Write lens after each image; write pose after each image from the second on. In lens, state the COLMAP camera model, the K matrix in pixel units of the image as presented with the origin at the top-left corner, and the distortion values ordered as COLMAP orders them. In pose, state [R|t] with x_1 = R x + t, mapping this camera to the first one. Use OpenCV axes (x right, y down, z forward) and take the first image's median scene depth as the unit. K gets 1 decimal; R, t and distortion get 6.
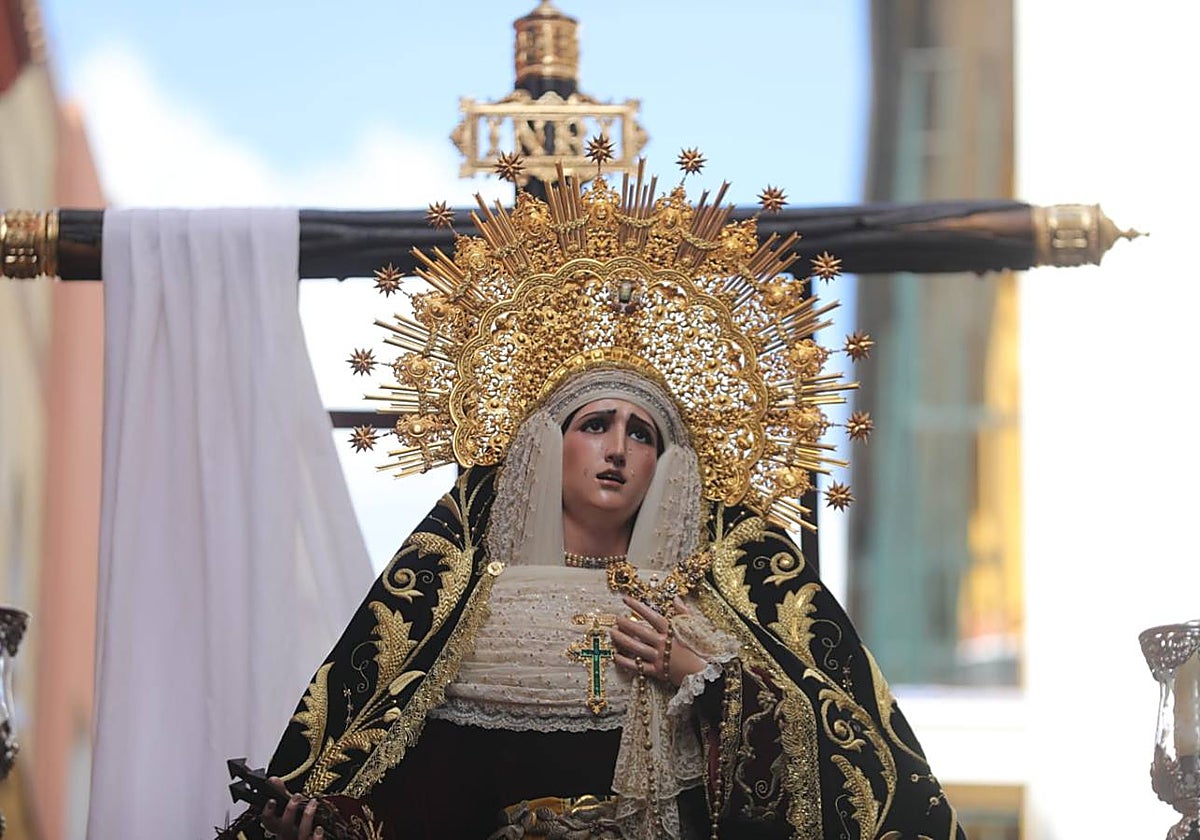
lens RADIAL K [[7778.4, 0, 604.1], [0, 7778.4, 388.0], [0, 0, 1]] dist [2.308033, -3.017678]
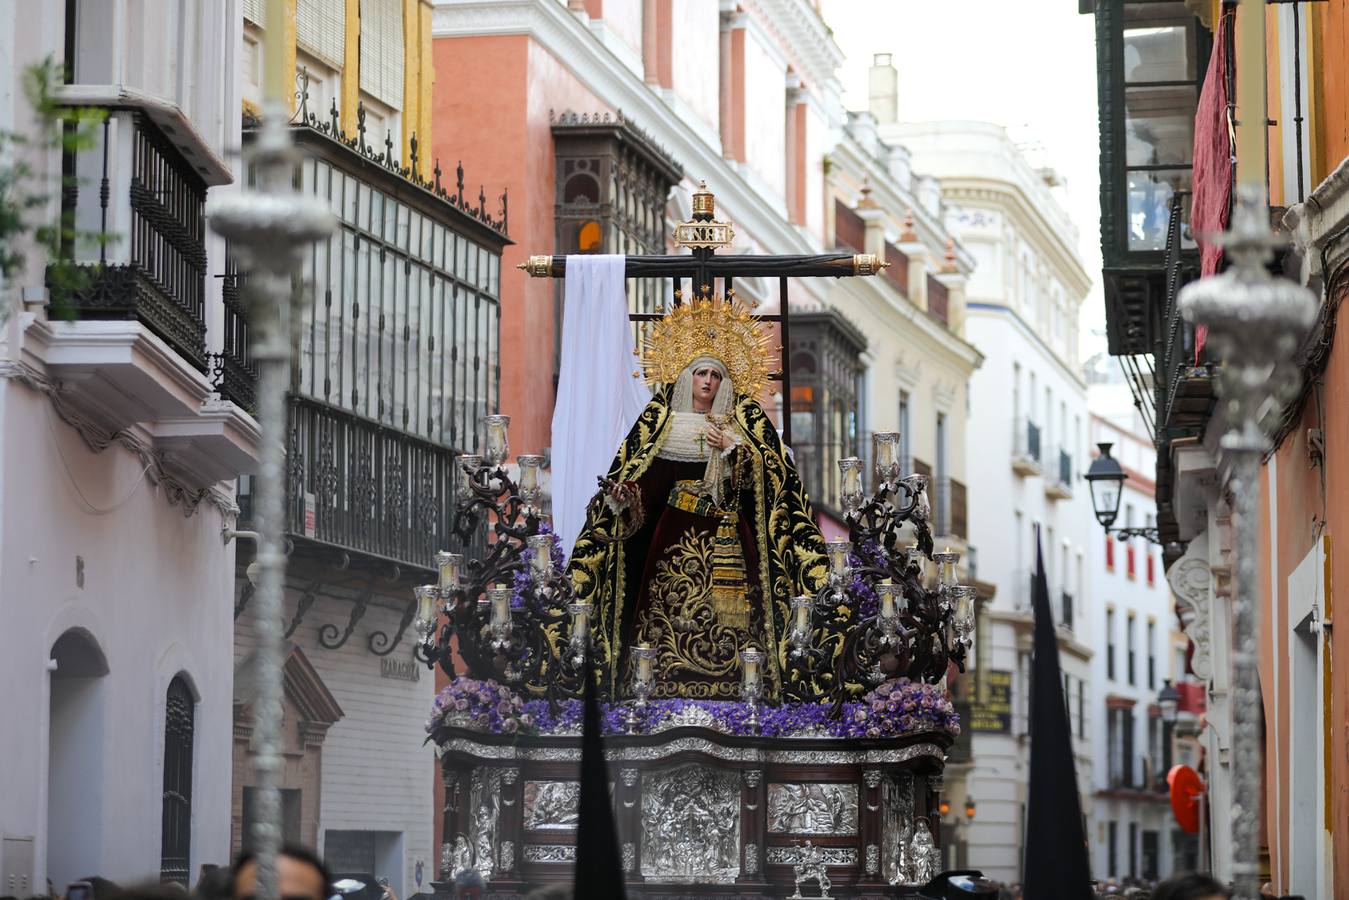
lens RADIAL K [[4866.4, 0, 674.5], [0, 4866.4, 450.0], [0, 0, 1]] dist [0.626034, -1.280929]
pose [[0.998789, 0.010441, -0.048072, 0.091672], [-0.002469, 0.986624, 0.162993, -0.316822], [0.049131, -0.162677, 0.985455, -1.156107]]
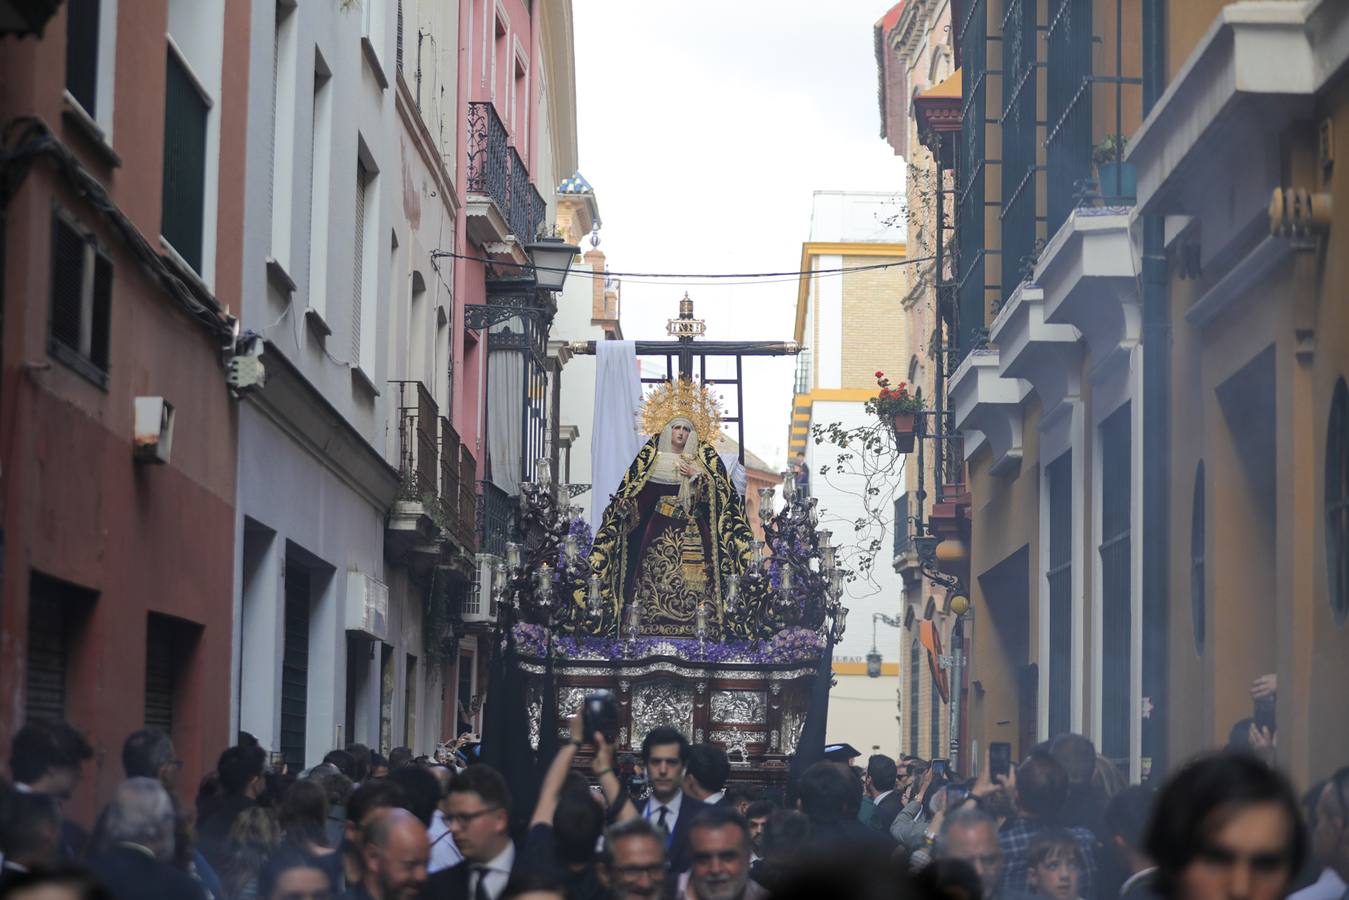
lens RADIAL K [[4866.4, 0, 674.5], [0, 4866.4, 450.0], [0, 0, 1]] dist [0.626034, -1.280929]
pose [[0.996943, 0.021539, -0.075098, 0.254007], [-0.006511, 0.980808, 0.194865, -0.646712], [0.077854, -0.193780, 0.977951, -2.349742]]
